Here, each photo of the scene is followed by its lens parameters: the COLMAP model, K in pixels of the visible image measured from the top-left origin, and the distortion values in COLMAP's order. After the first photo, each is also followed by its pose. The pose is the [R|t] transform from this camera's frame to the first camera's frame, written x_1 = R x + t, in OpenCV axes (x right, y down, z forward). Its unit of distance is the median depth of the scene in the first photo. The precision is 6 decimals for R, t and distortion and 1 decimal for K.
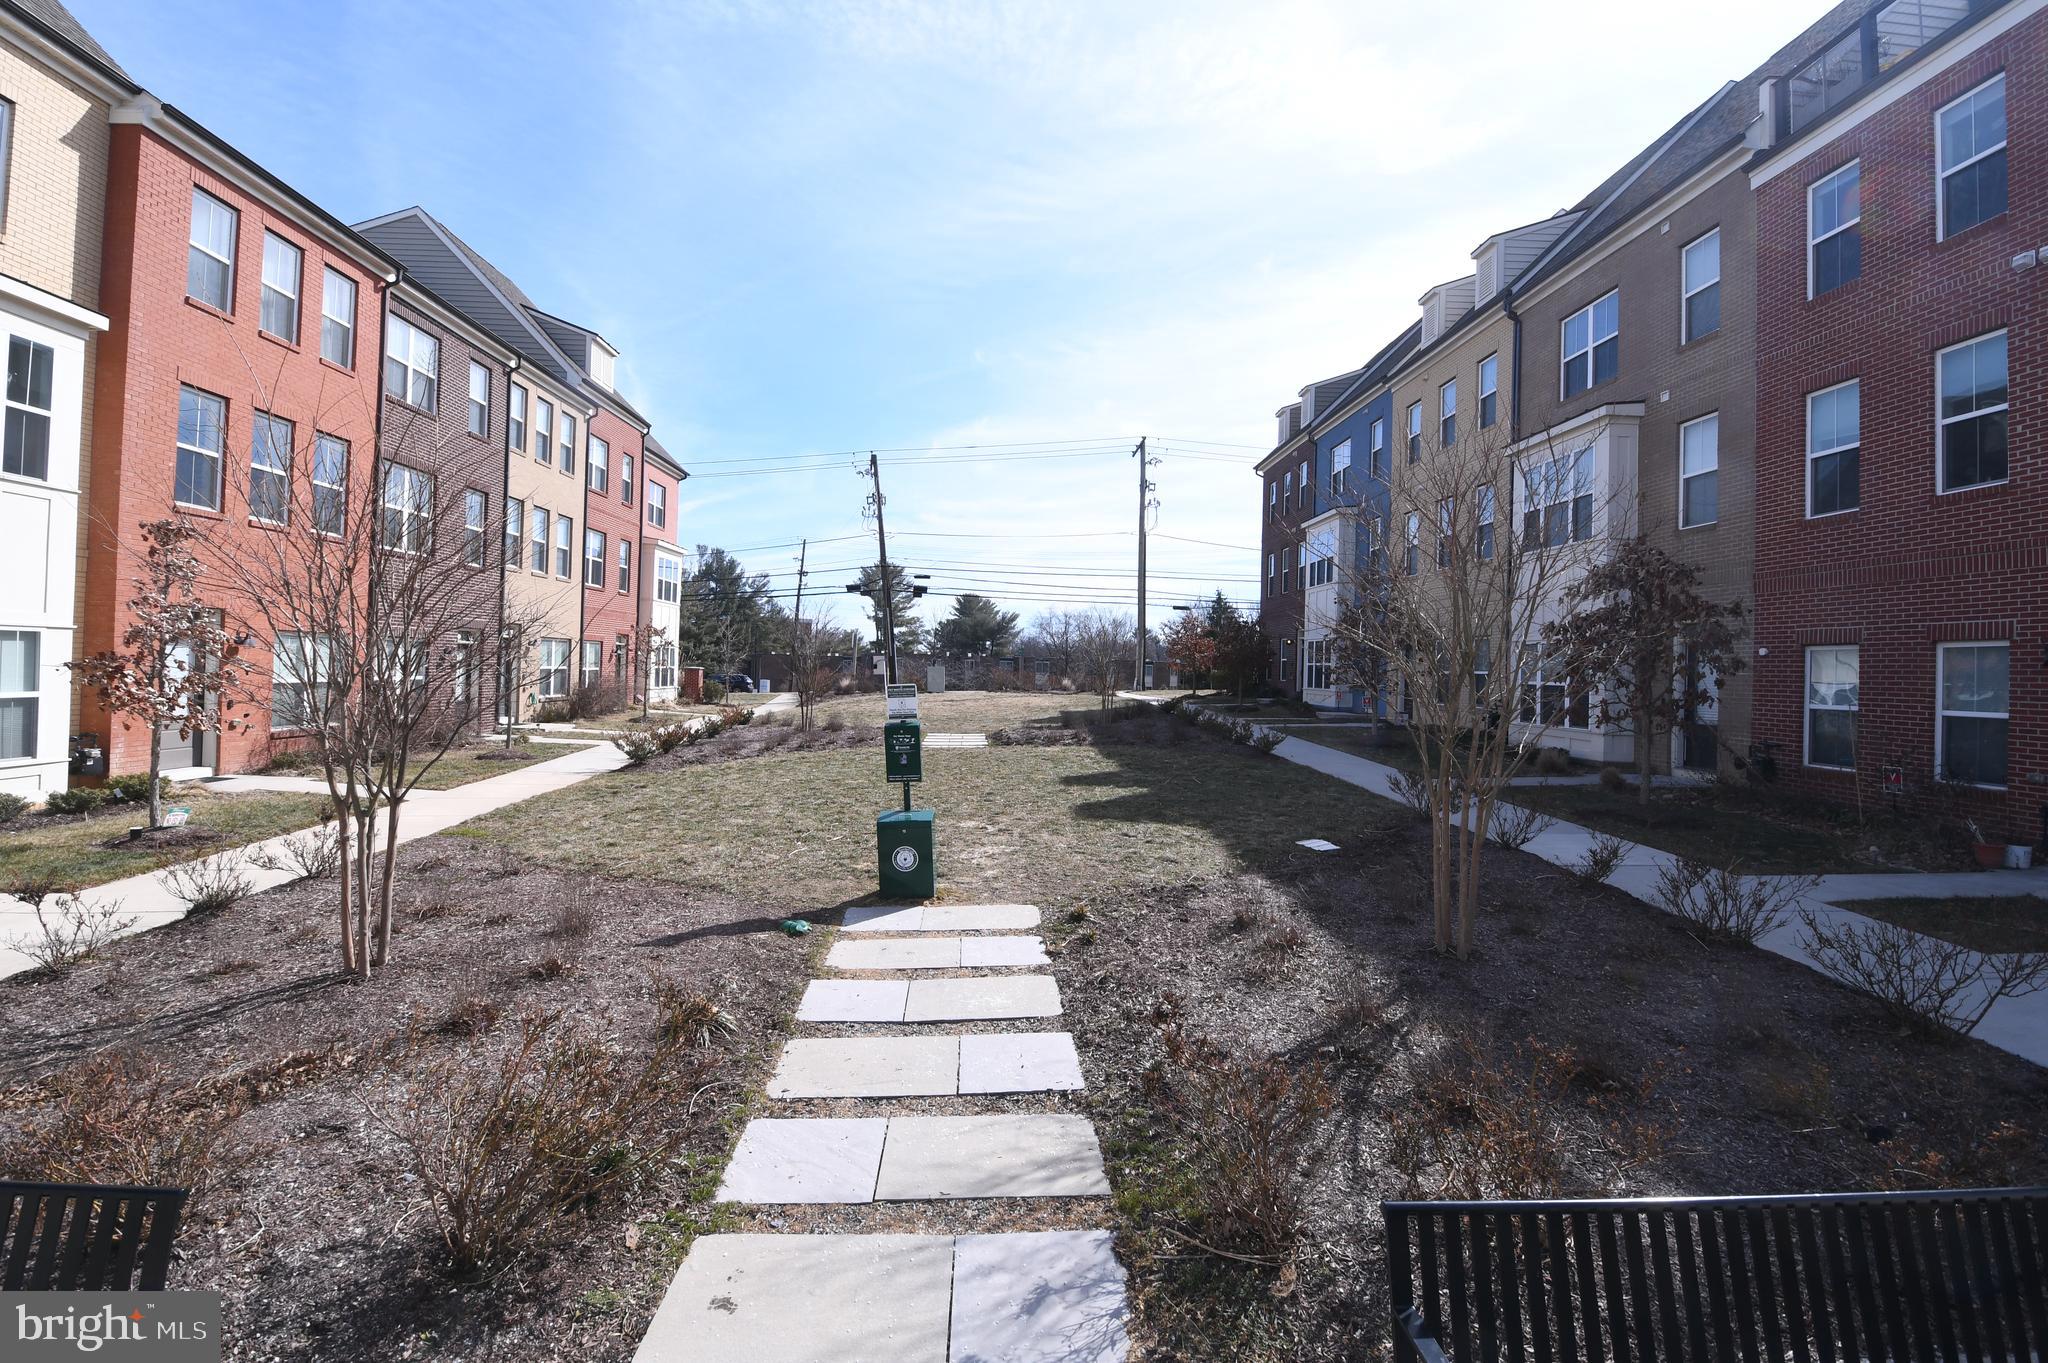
lens RADIAL K [[883.3, 0, 1032.5], [0, 883.3, 654.4], [0, 0, 1]] dist [-0.001704, -0.000715]
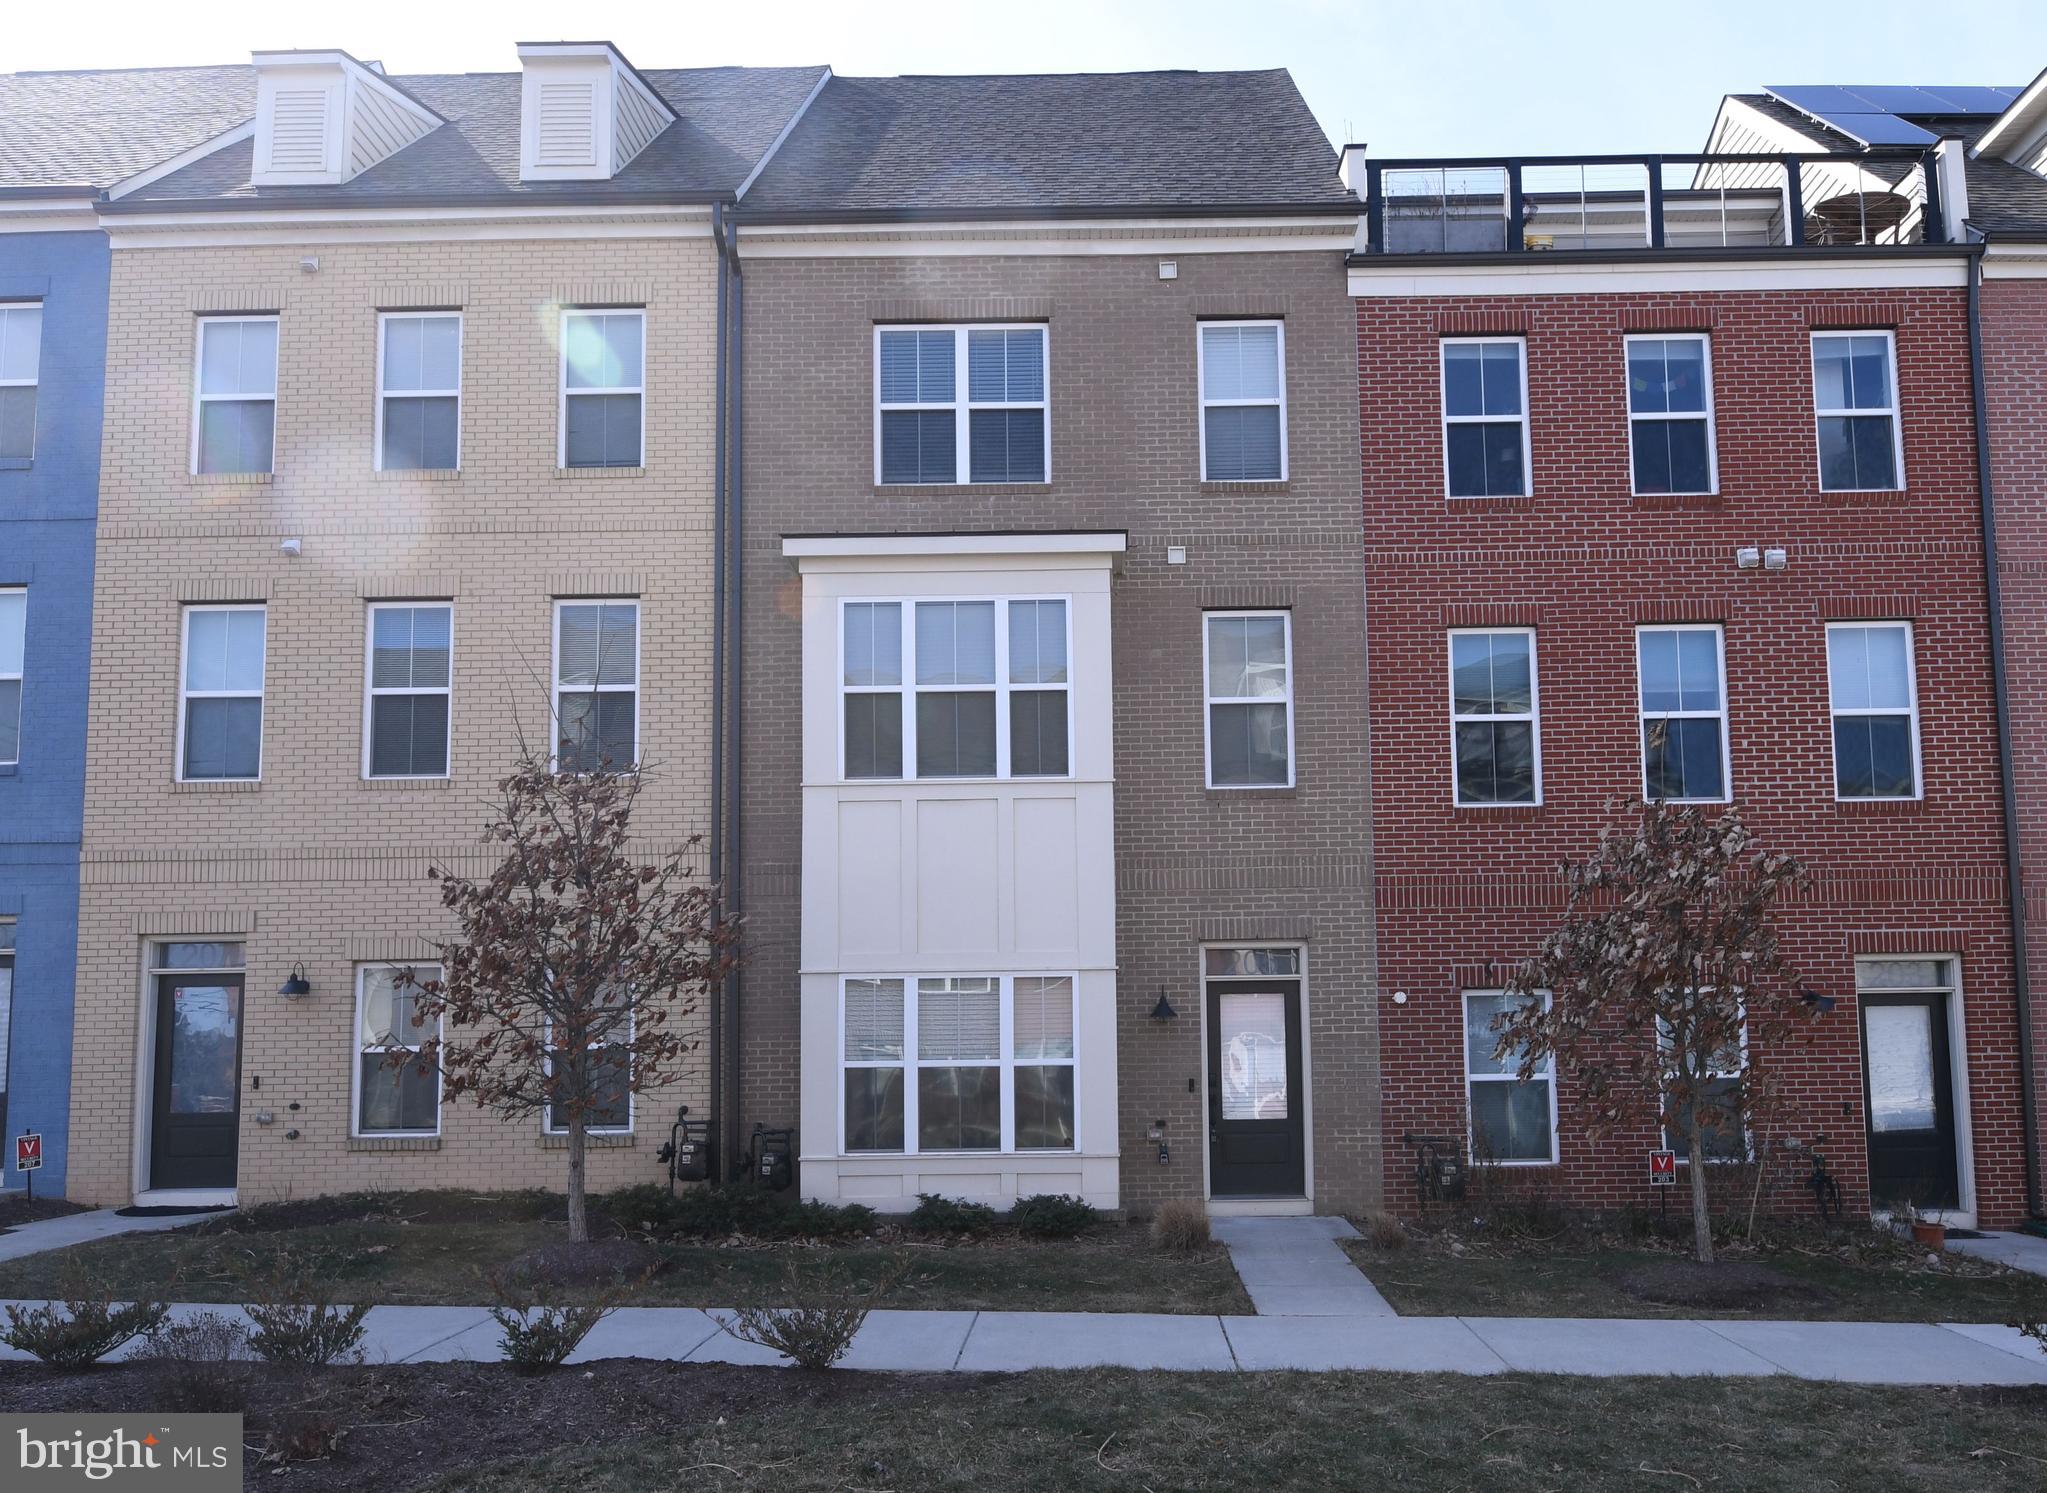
lens RADIAL K [[1798.4, 0, 1018.1], [0, 1798.4, 861.7], [0, 0, 1]] dist [-0.004718, 0.012506]
pose [[0.055380, 0.084665, 0.994869, -0.445128], [-0.000432, 0.996400, -0.084771, 0.007614], [-0.998465, 0.004265, 0.055217, 1.044603]]
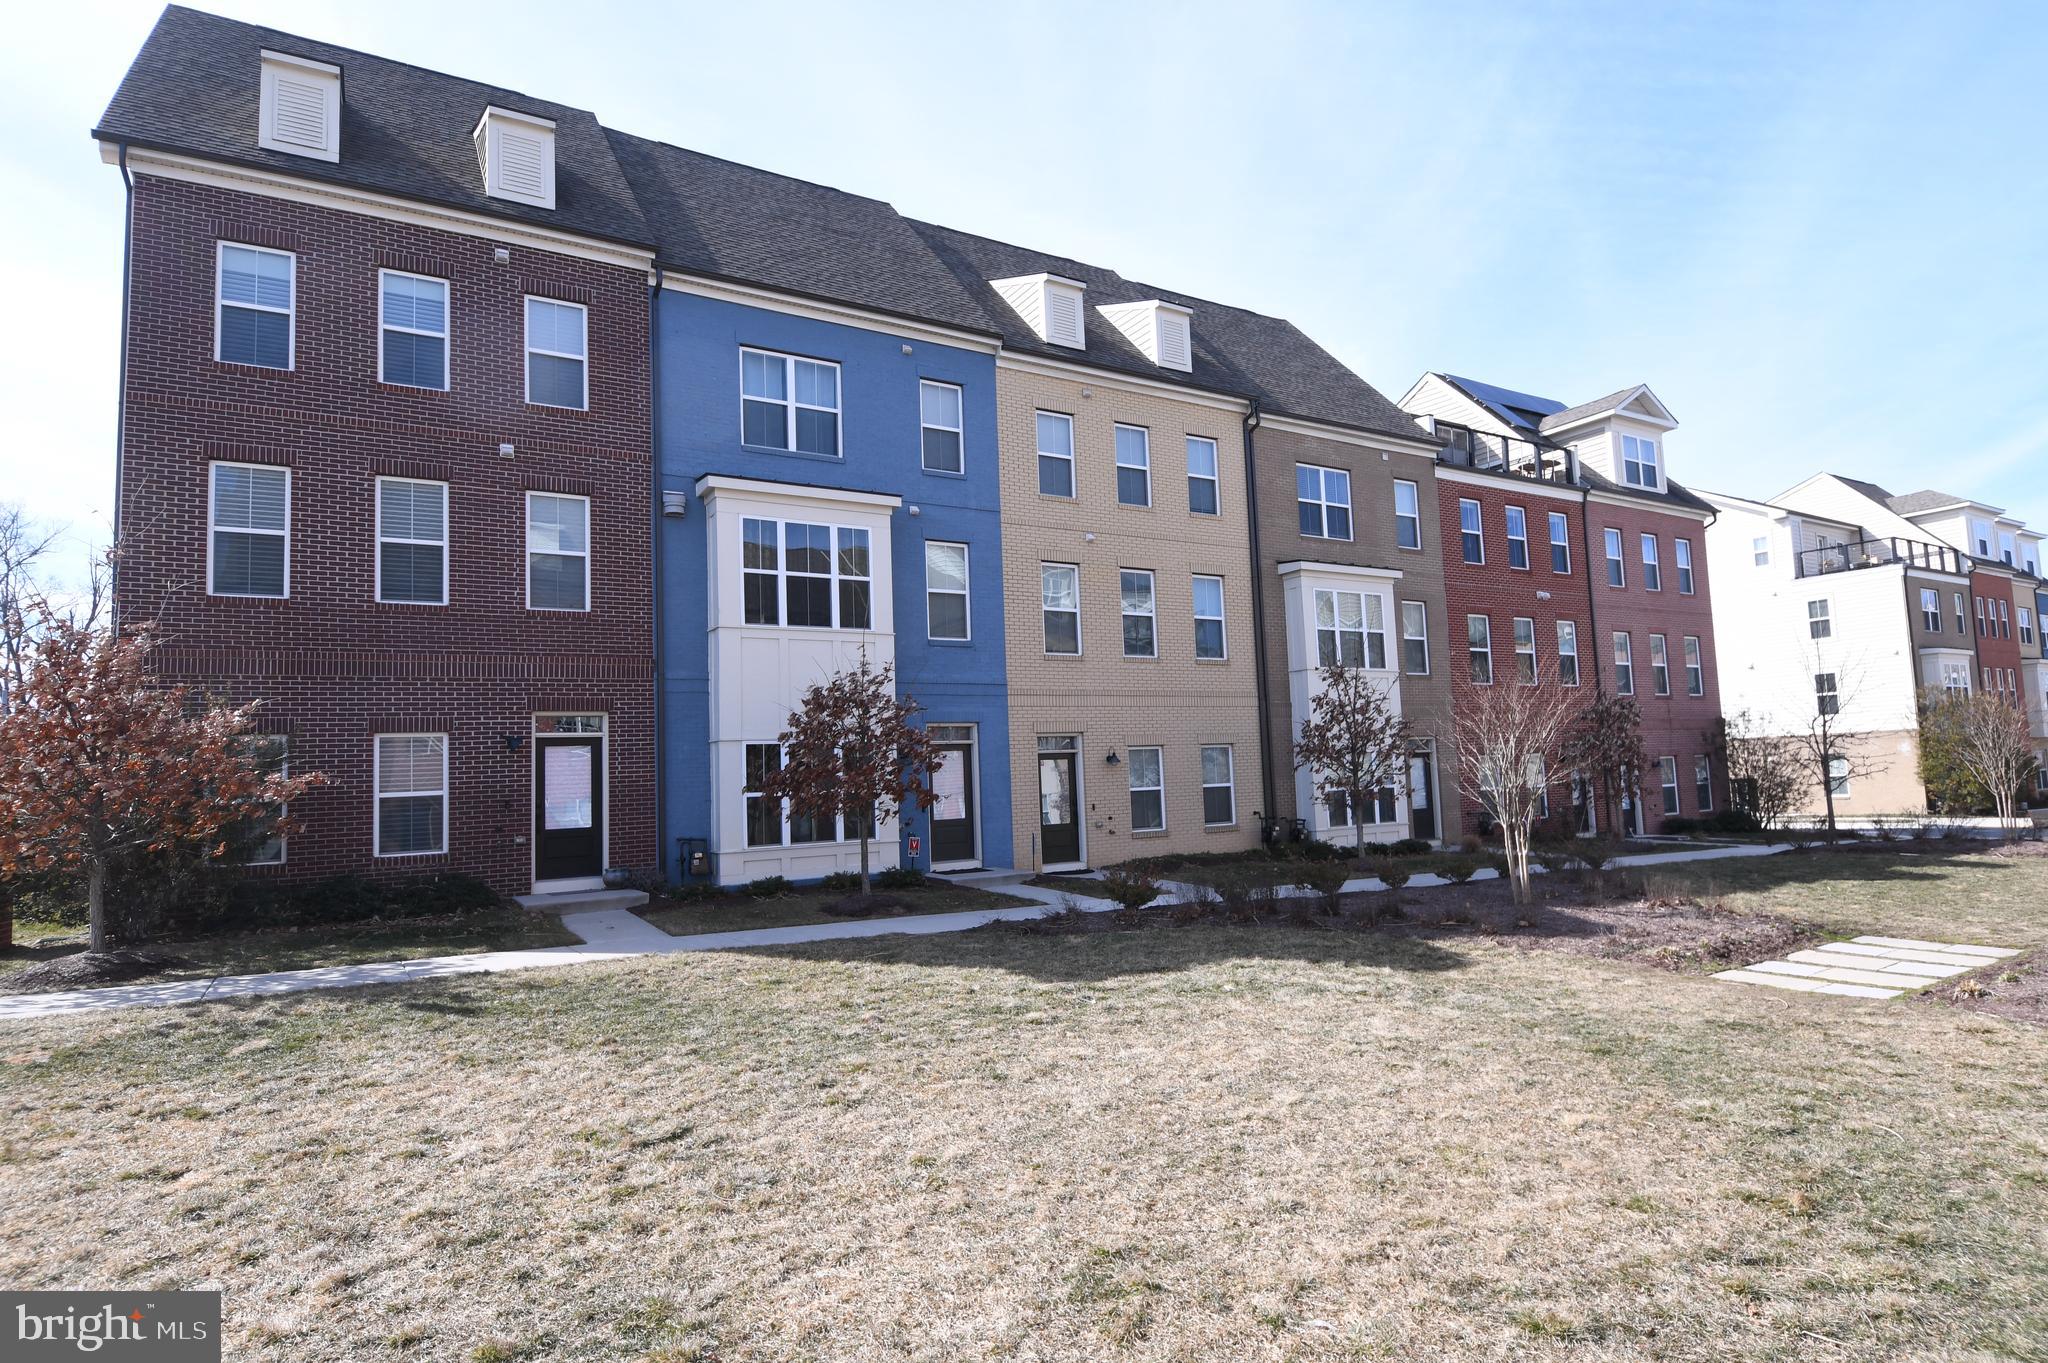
lens RADIAL K [[1102.0, 0, 1024.0], [0, 1102.0, 681.5], [0, 0, 1]] dist [0.024802, -0.024883]
pose [[-0.489582, 0.062131, 0.869741, -0.512880], [0.009949, 0.997791, -0.065678, -0.017617], [-0.871901, -0.023502, -0.489118, 2.376022]]
